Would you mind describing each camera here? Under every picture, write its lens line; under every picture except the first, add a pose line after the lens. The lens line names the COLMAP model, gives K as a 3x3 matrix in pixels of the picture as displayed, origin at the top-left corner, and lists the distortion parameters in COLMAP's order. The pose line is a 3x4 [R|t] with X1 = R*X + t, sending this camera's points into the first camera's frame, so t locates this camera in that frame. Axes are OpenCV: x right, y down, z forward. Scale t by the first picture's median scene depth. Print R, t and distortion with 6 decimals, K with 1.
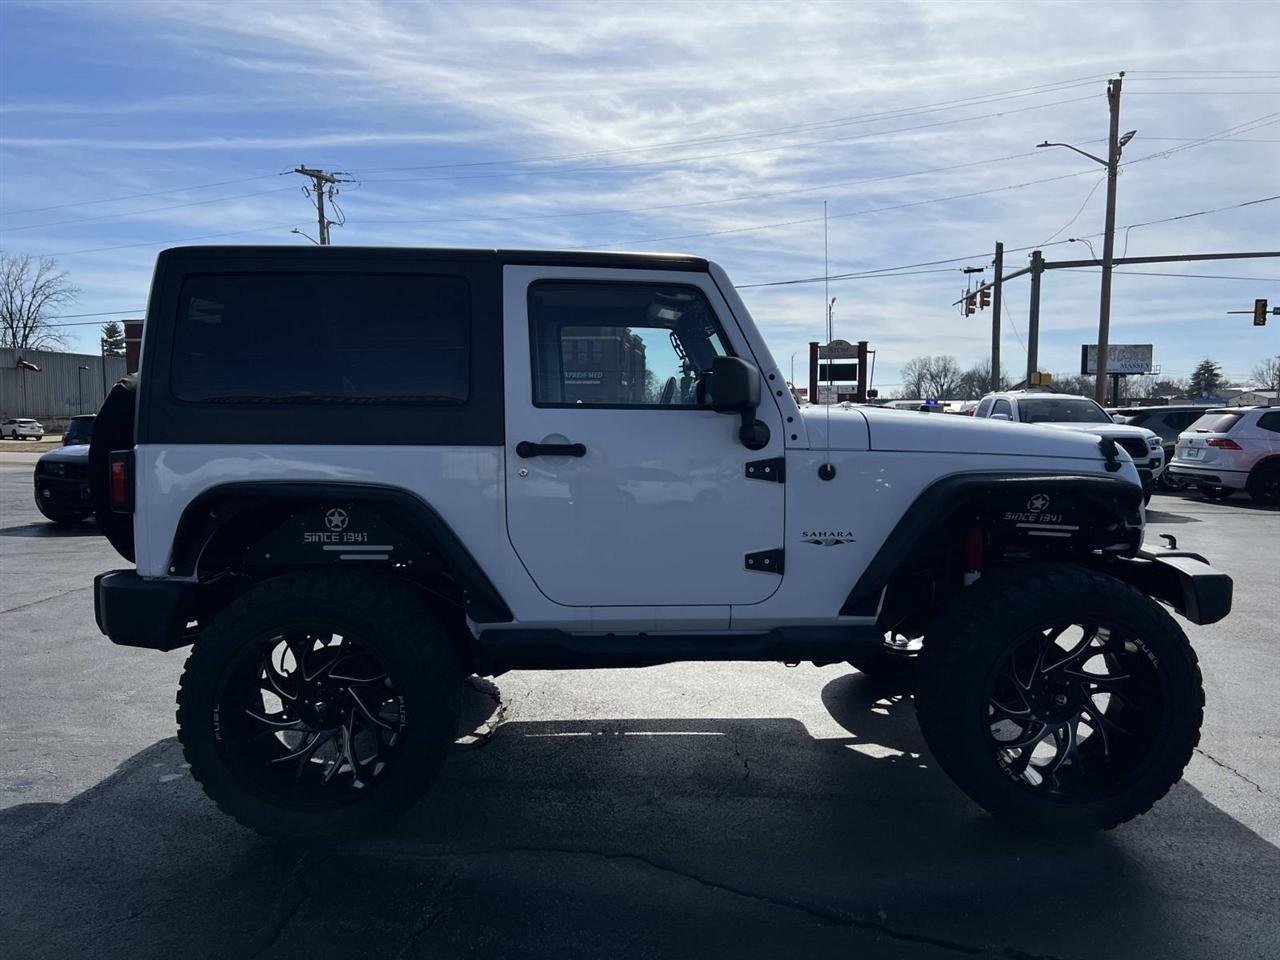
lens RADIAL K [[2690.3, 0, 640.0], [0, 2690.3, 480.0], [0, 0, 1]] dist [0.302717, -1.350674]
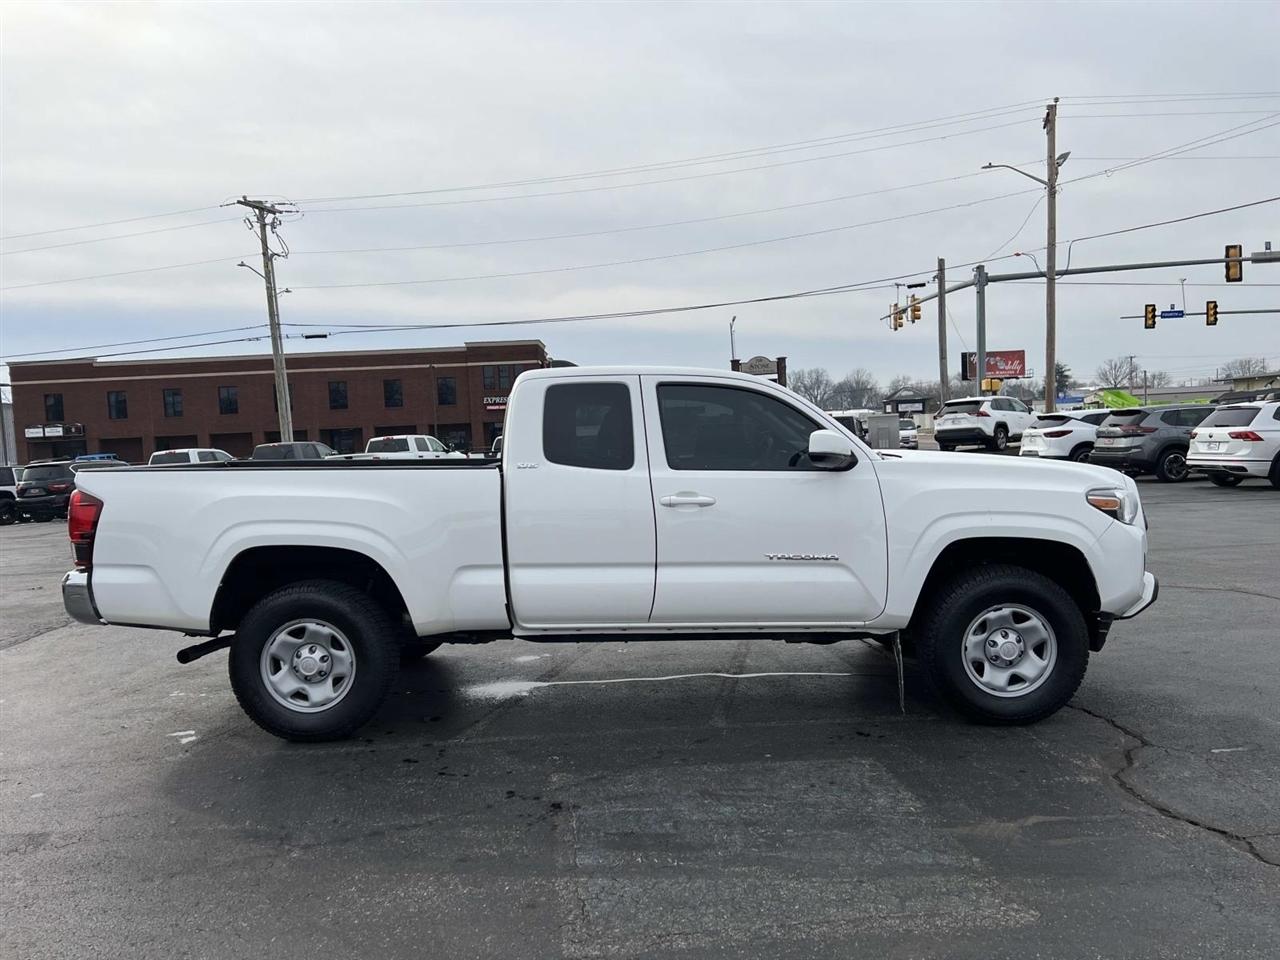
lens RADIAL K [[2690.3, 0, 640.0], [0, 2690.3, 480.0], [0, 0, 1]] dist [0.302717, -1.350674]
pose [[0.942719, -0.051990, 0.329512, -0.320389], [0.054058, 0.998534, 0.002889, -0.010305], [-0.329179, 0.015089, 0.944147, 0.041275]]
